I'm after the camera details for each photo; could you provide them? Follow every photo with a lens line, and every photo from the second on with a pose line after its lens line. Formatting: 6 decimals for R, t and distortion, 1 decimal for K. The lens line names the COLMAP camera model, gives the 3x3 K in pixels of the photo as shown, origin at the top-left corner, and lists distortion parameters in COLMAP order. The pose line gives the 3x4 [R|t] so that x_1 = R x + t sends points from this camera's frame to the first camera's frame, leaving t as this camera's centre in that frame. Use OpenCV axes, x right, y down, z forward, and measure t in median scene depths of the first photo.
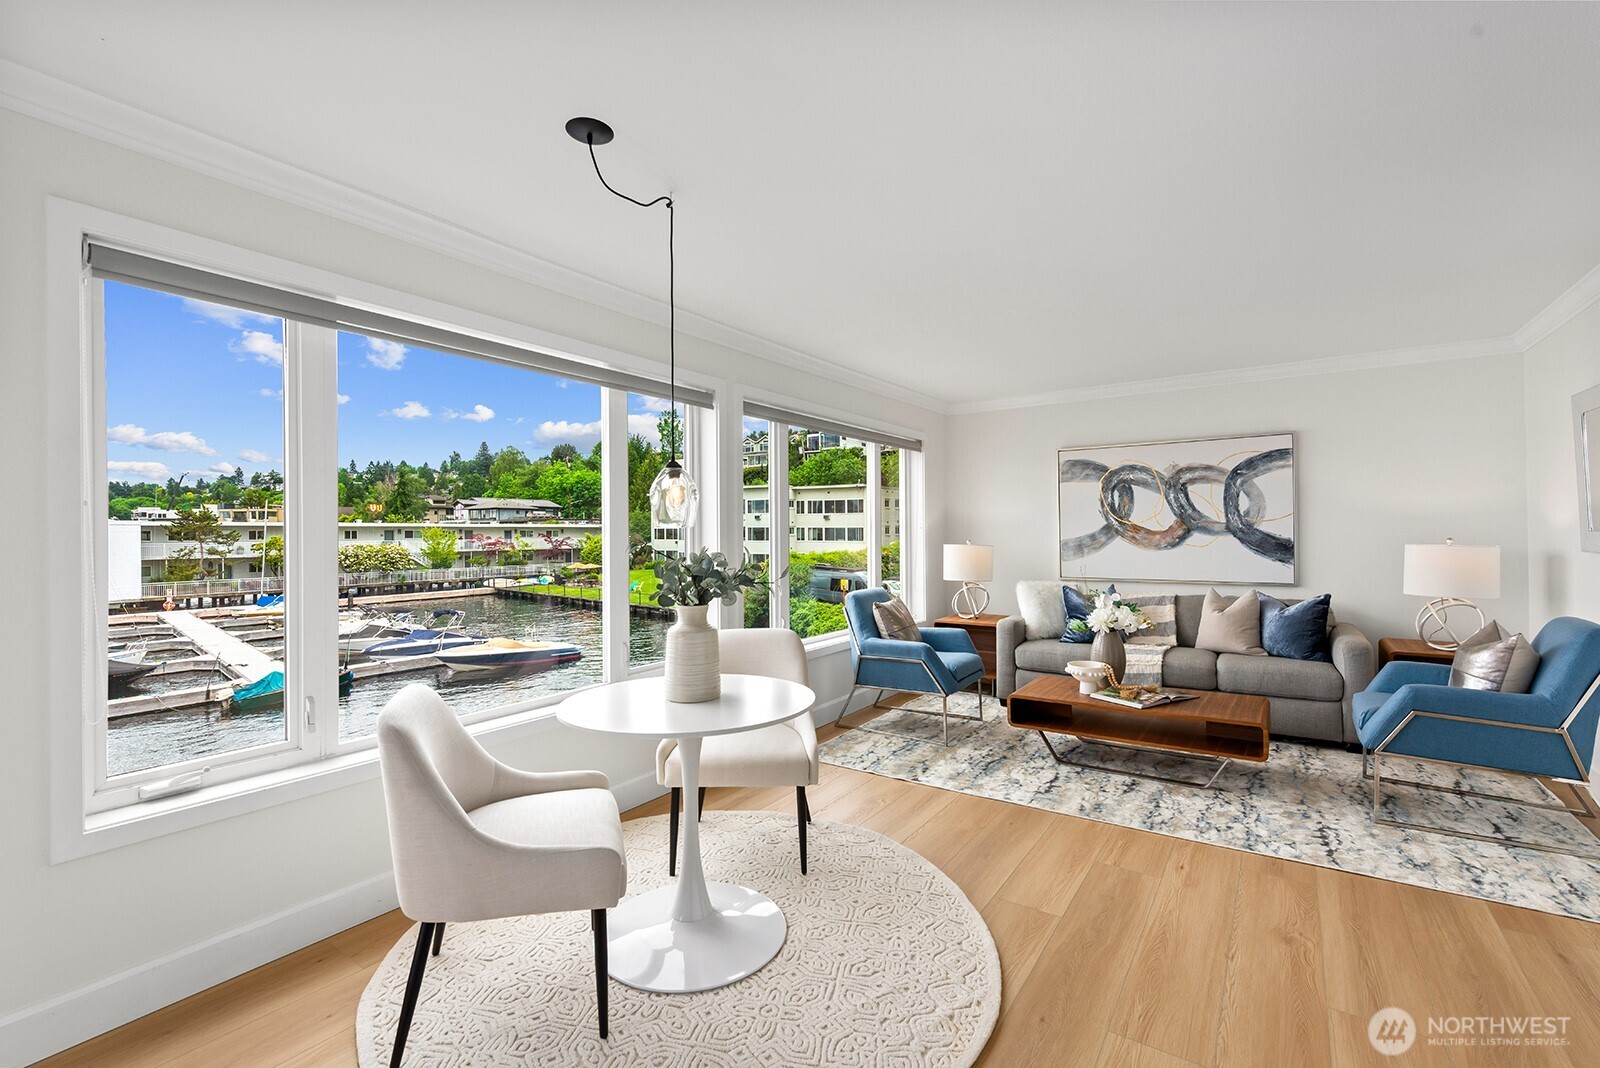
lens RADIAL K [[713.0, 0, 792.8], [0, 713.0, 537.0], [0, 0, 1]] dist [0.016626, -0.003365]
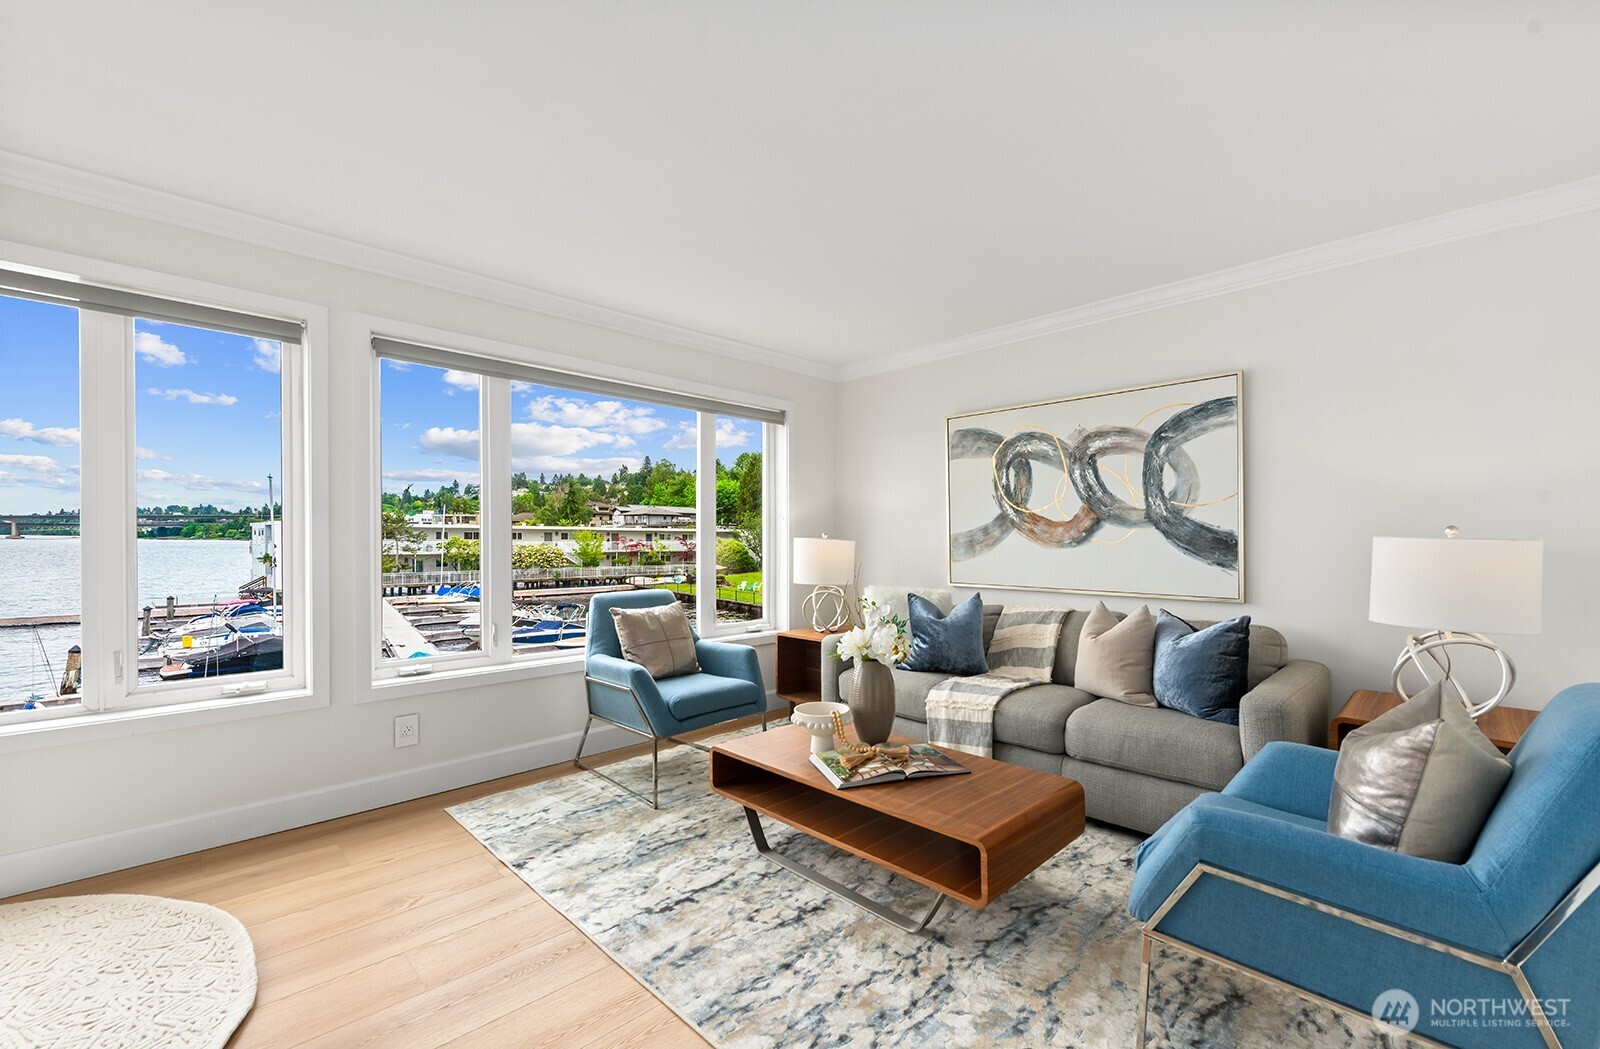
lens RADIAL K [[678.7, 0, 767.9], [0, 678.7, 540.5], [0, 0, 1]] dist [0.002179, -0.000770]
pose [[0.979168, 0.007707, -0.202904, 0.395990], [-0.007845, 0.999969, 0.000123, 0.014530], [0.202899, 0.001471, 0.979199, 0.290579]]
